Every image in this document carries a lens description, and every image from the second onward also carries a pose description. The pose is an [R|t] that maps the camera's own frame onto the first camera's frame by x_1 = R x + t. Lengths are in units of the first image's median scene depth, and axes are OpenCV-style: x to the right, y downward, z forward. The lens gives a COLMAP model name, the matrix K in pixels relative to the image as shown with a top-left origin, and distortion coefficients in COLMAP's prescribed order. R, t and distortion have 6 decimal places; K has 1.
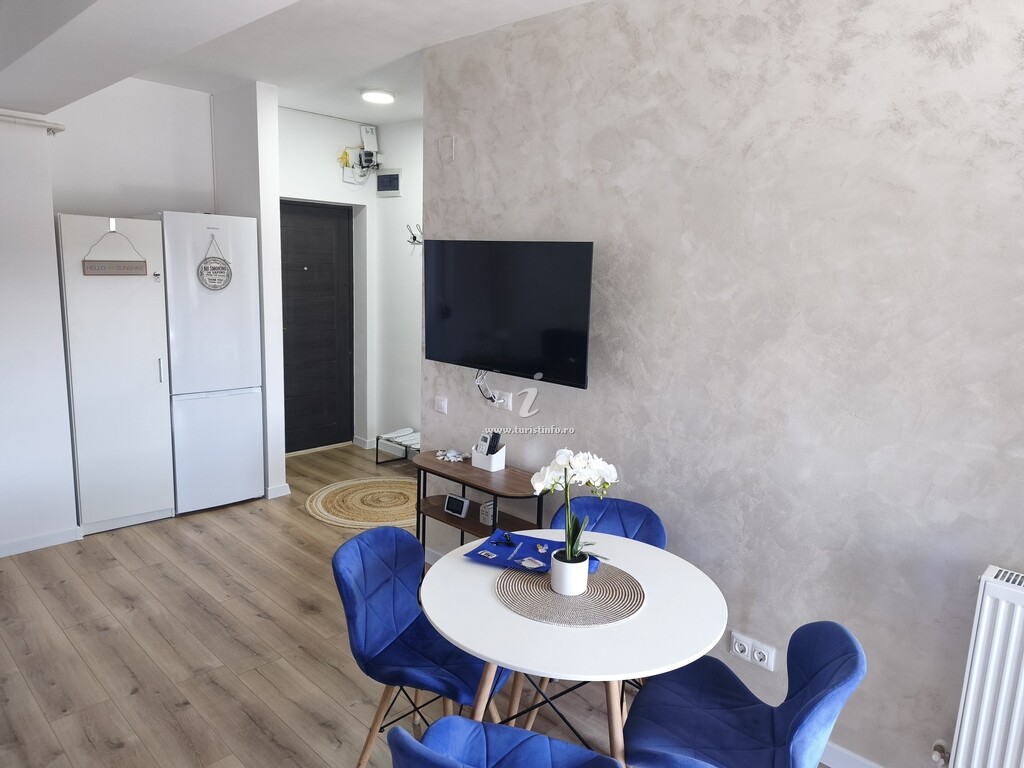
lens RADIAL K [[687.4, 0, 510.1], [0, 687.4, 388.9], [0, 0, 1]] dist [0.060667, -0.059479]
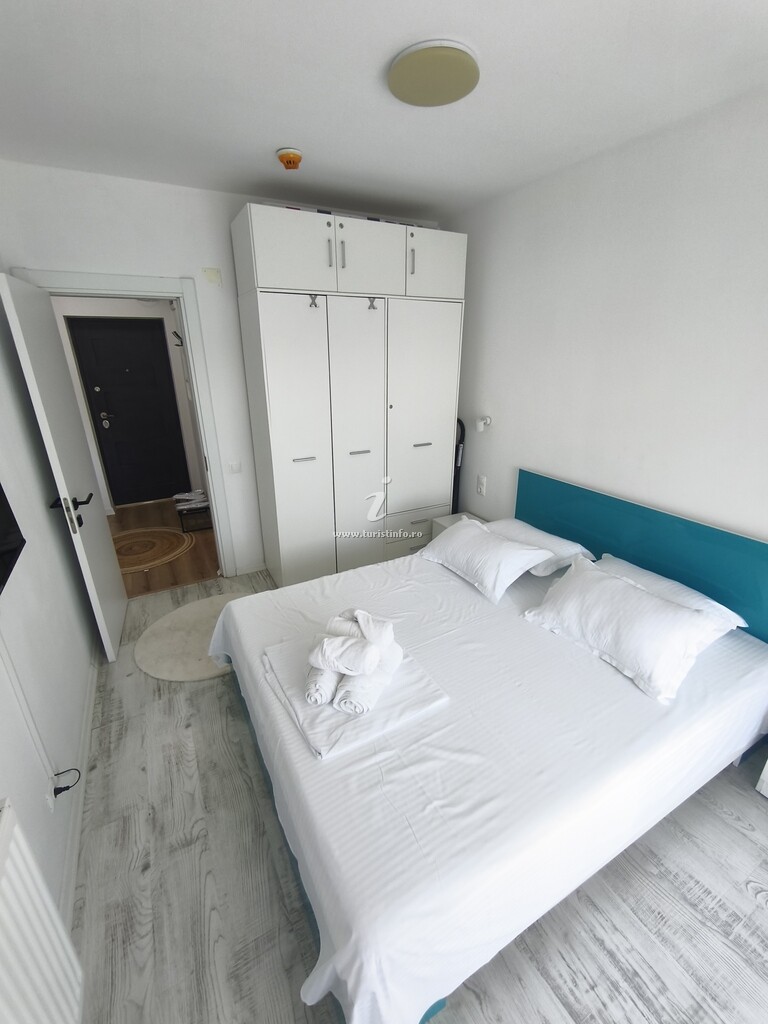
lens RADIAL K [[432.0, 0, 379.0], [0, 432.0, 510.1], [0, 0, 1]] dist [-0.004948, 0.000062]
pose [[0.954652, 0.059349, -0.291747, 0.578147], [-0.008516, 0.984972, 0.172503, -0.071587], [0.297601, -0.162196, 0.940811, 0.390565]]
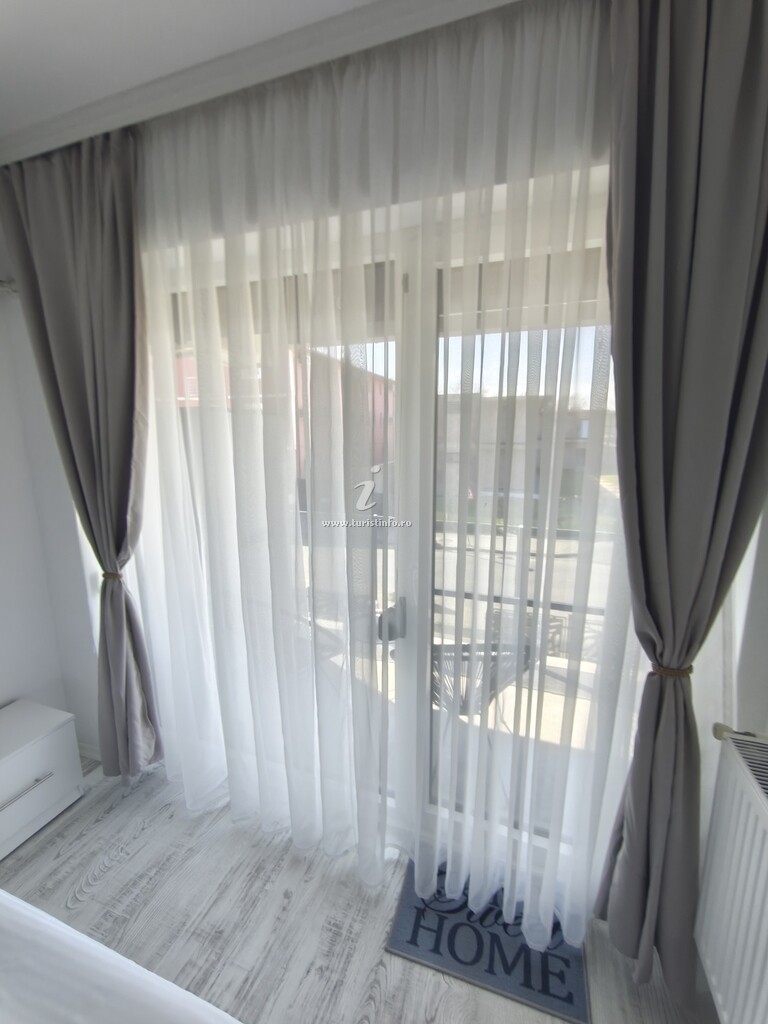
lens RADIAL K [[426.1, 0, 385.7], [0, 426.1, 506.3], [0, 0, 1]] dist [0.021191, 0.000059]
pose [[-0.411852, -0.196765, 0.889754, 0.430901], [0.150104, 0.948422, 0.279220, -0.087219], [-0.898803, 0.248552, -0.361075, 0.559429]]
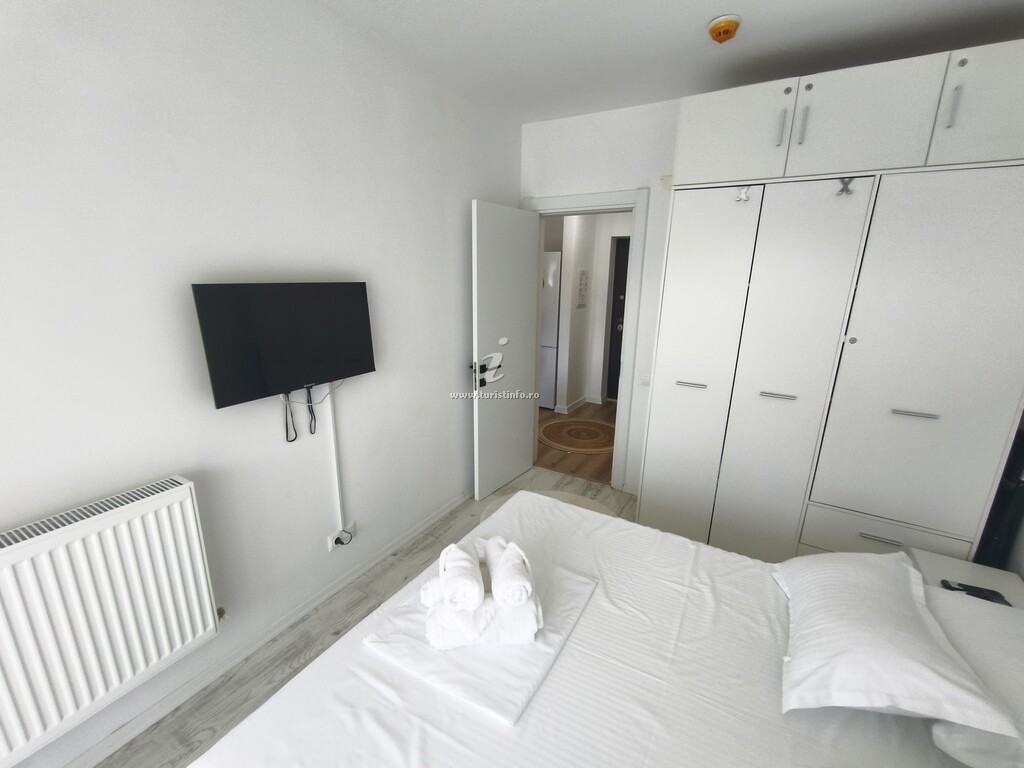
lens RADIAL K [[432.0, 0, 512.0], [0, 432.0, 384.0], [0, 0, 1]] dist [-0.004948, 0.000062]
pose [[0.246339, 0.206823, -0.946859, 0.732060], [-0.180444, 0.969671, 0.164861, -0.082832], [0.952238, 0.130243, 0.276187, 0.635584]]
